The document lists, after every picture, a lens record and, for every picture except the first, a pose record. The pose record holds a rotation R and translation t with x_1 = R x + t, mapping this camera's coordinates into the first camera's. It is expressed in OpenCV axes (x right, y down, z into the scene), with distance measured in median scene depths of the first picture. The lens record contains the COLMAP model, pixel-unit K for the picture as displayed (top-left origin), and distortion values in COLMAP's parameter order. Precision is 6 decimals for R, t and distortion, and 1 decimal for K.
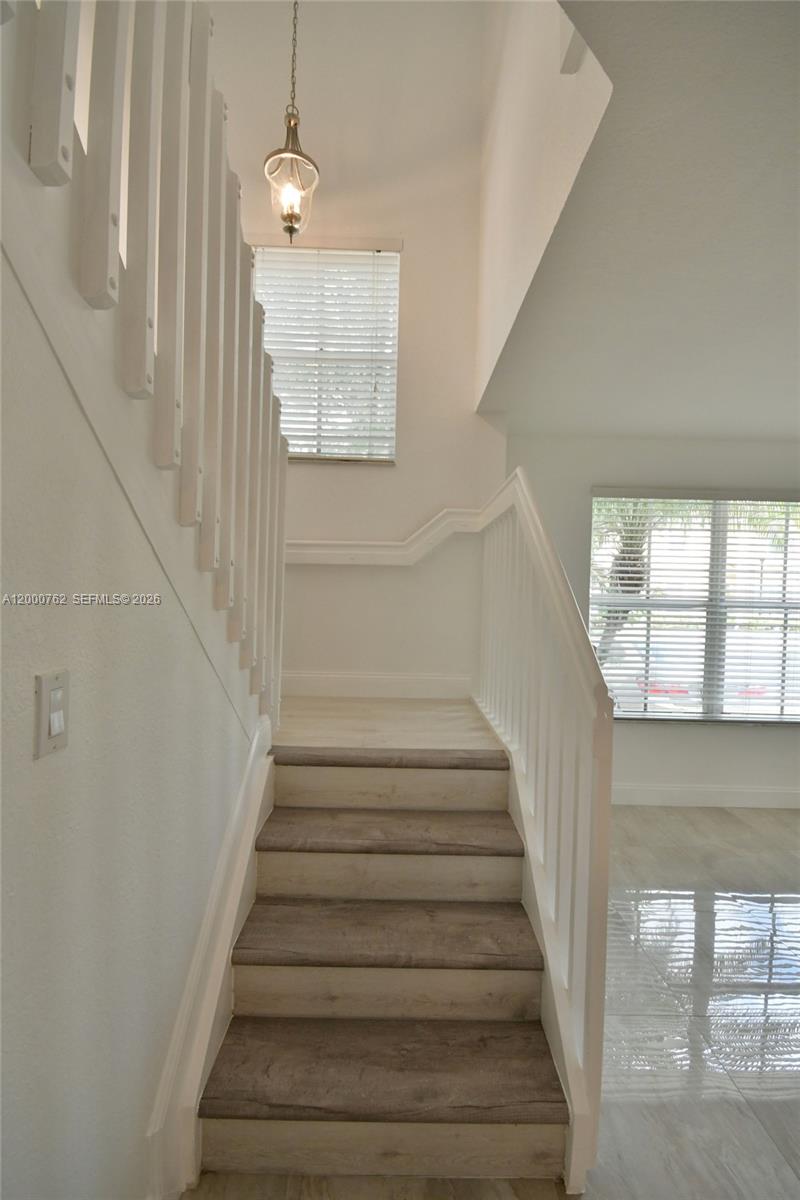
lens RADIAL K [[528.1, 0, 394.0], [0, 528.1, 601.3], [0, 0, 1]] dist [0.001370, -0.004374]
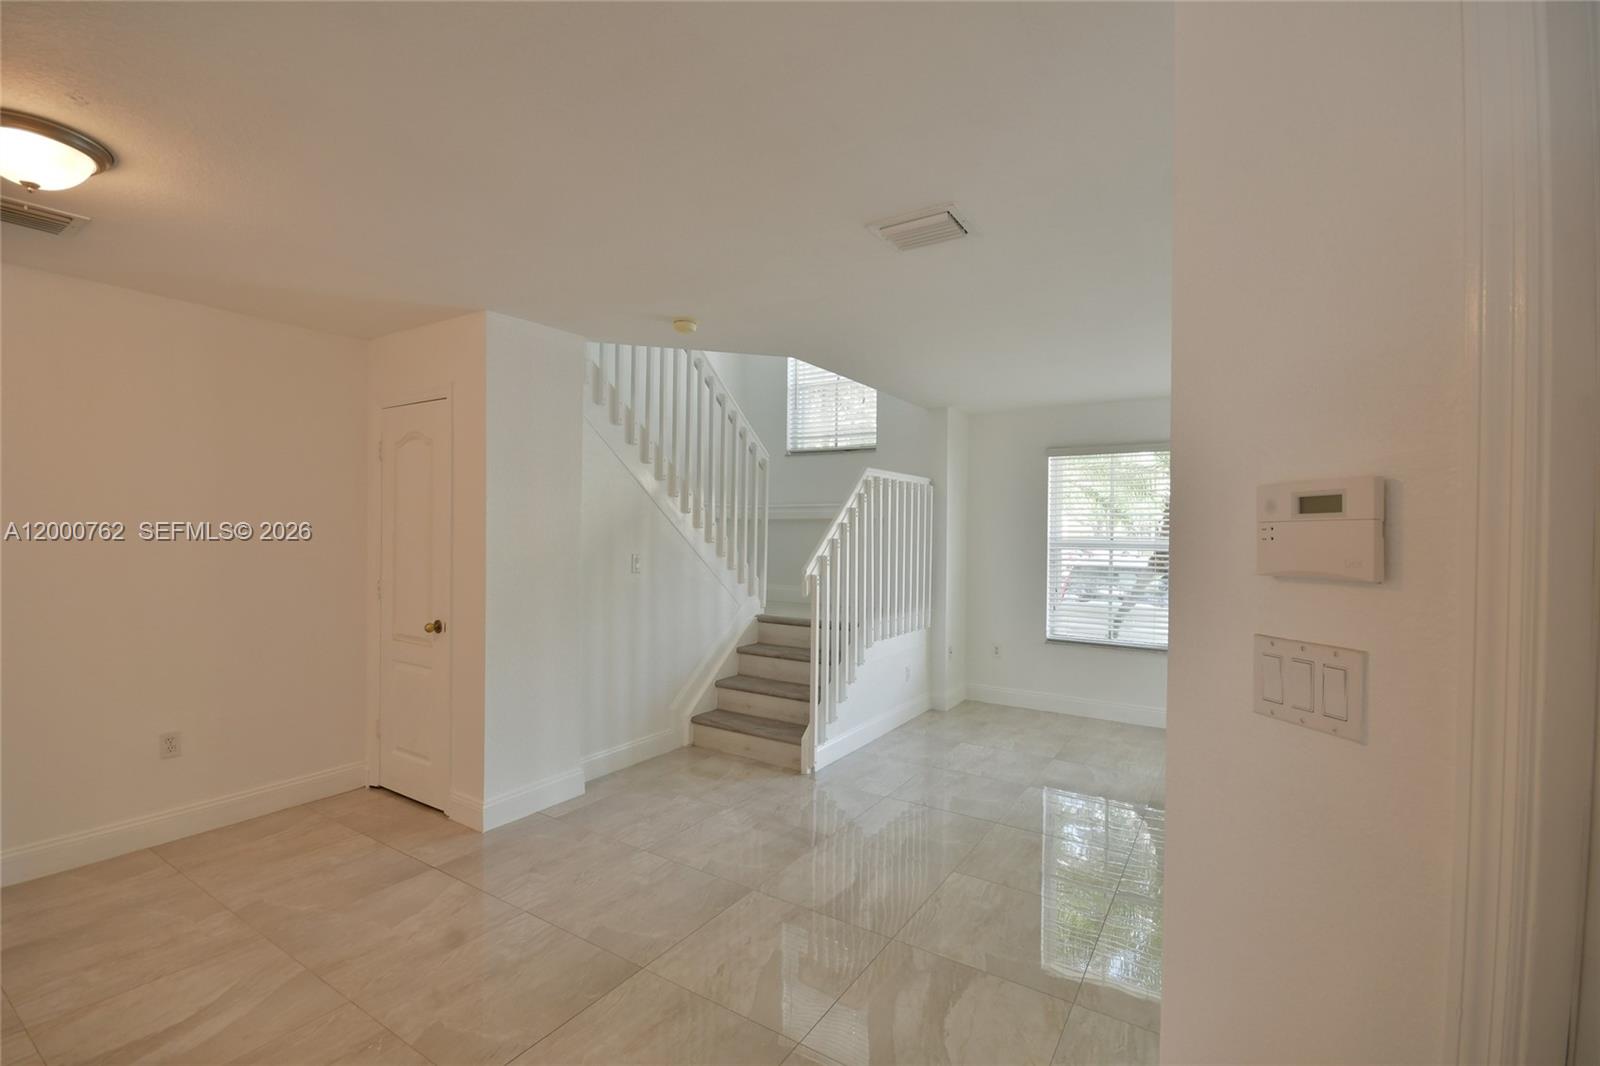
lens RADIAL K [[704.2, 0, 804.2], [0, 704.2, 529.3], [0, 0, 1]] dist [0.001370, -0.004374]
pose [[0.830331, -0.016227, -0.557034, 0.929996], [-0.000549, 0.999552, -0.029936, 0.024176], [0.557270, 0.025162, 0.829950, -0.751713]]
